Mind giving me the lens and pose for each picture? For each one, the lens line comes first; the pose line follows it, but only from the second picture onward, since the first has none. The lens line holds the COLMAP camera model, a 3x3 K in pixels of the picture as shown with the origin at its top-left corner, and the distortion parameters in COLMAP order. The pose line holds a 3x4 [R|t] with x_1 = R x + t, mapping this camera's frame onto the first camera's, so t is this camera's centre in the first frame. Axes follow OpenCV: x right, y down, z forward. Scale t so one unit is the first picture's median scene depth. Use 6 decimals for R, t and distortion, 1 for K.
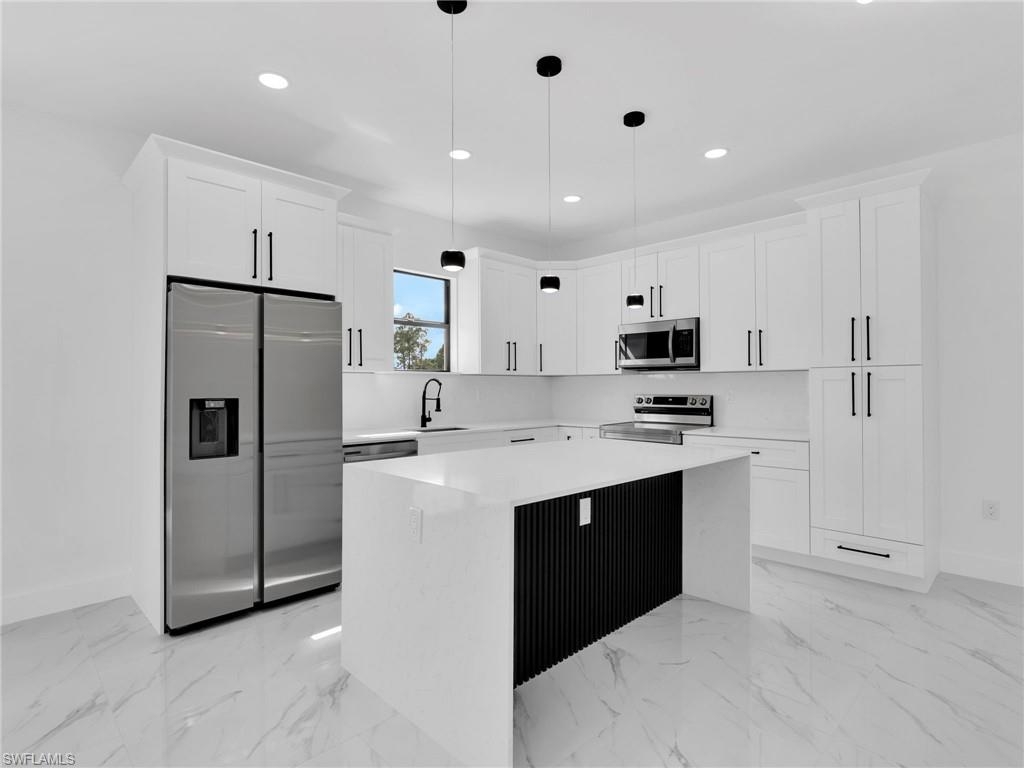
lens RADIAL K [[514.4, 0, 500.8], [0, 514.4, 383.8], [0, 0, 1]] dist [-0.000635, -0.000191]
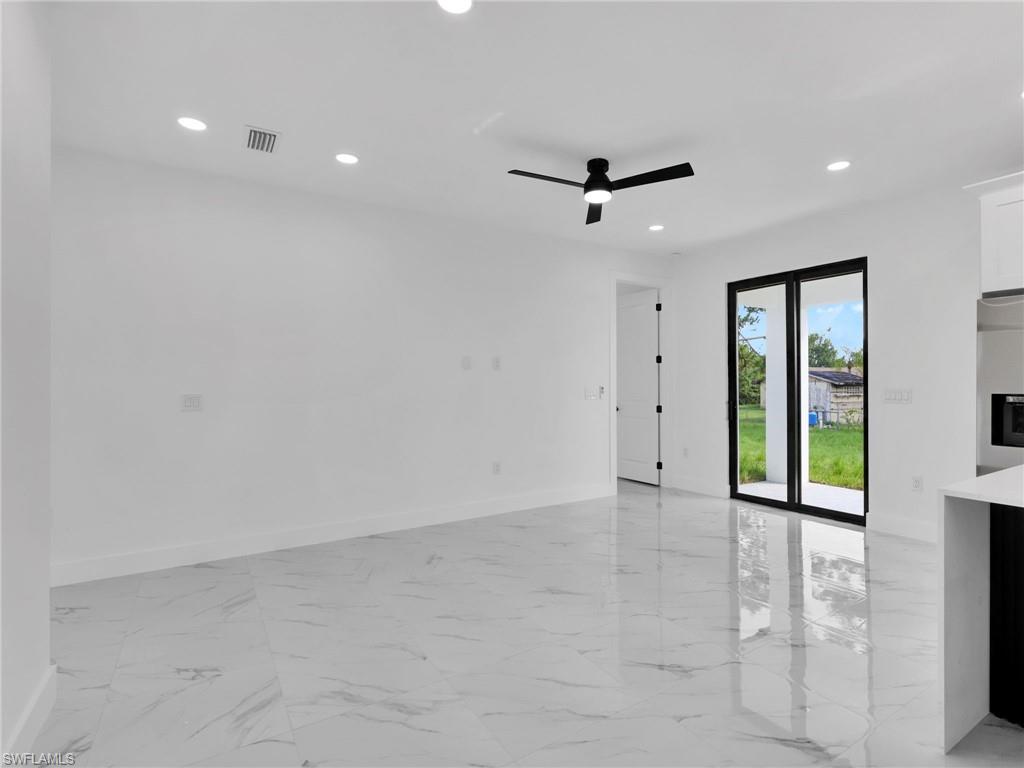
lens RADIAL K [[517.4, 0, 574.8], [0, 517.4, 382.9], [0, 0, 1]] dist [-0.000976, 0.000095]
pose [[-0.133544, -0.000668, -0.991043, 0.475785], [0.008814, 0.999959, -0.001862, -0.001831], [0.991004, -0.008984, -0.133533, 0.131954]]
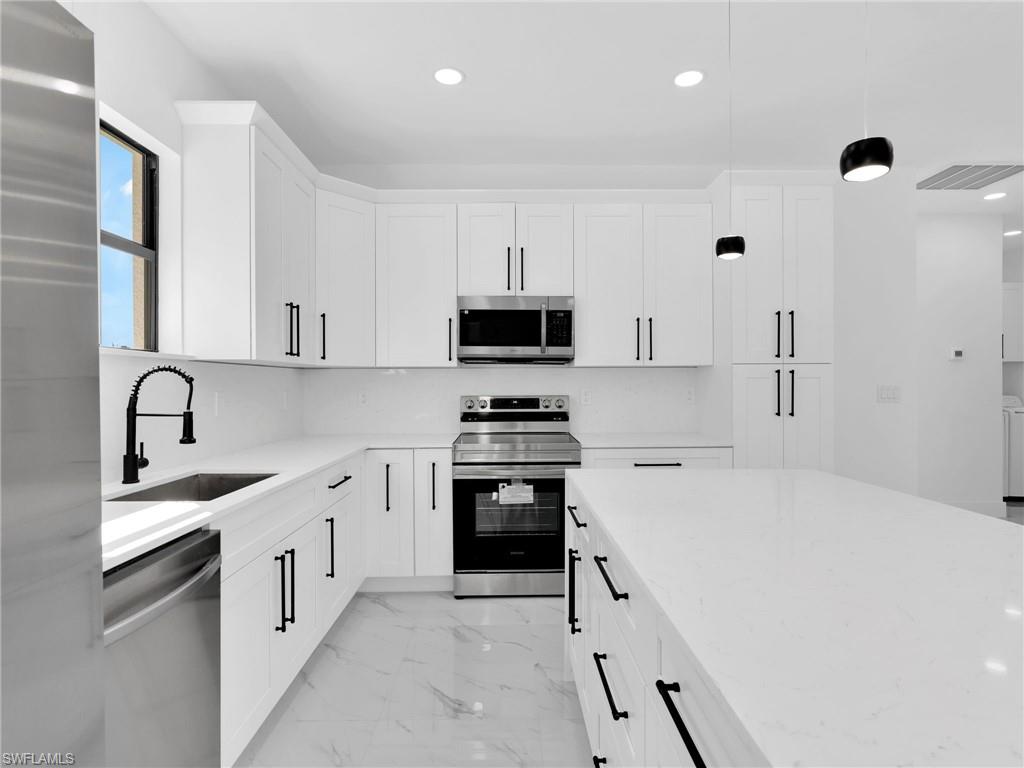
lens RADIAL K [[541.7, 0, 512.0], [0, 541.7, 384.0], [0, 0, 1]] dist [-0.000094, -0.000073]
pose [[0.677184, -0.000915, 0.735813, -0.307300], [-0.002855, 0.999988, 0.003870, 0.001551], [-0.735808, -0.004721, 0.677173, 0.546117]]
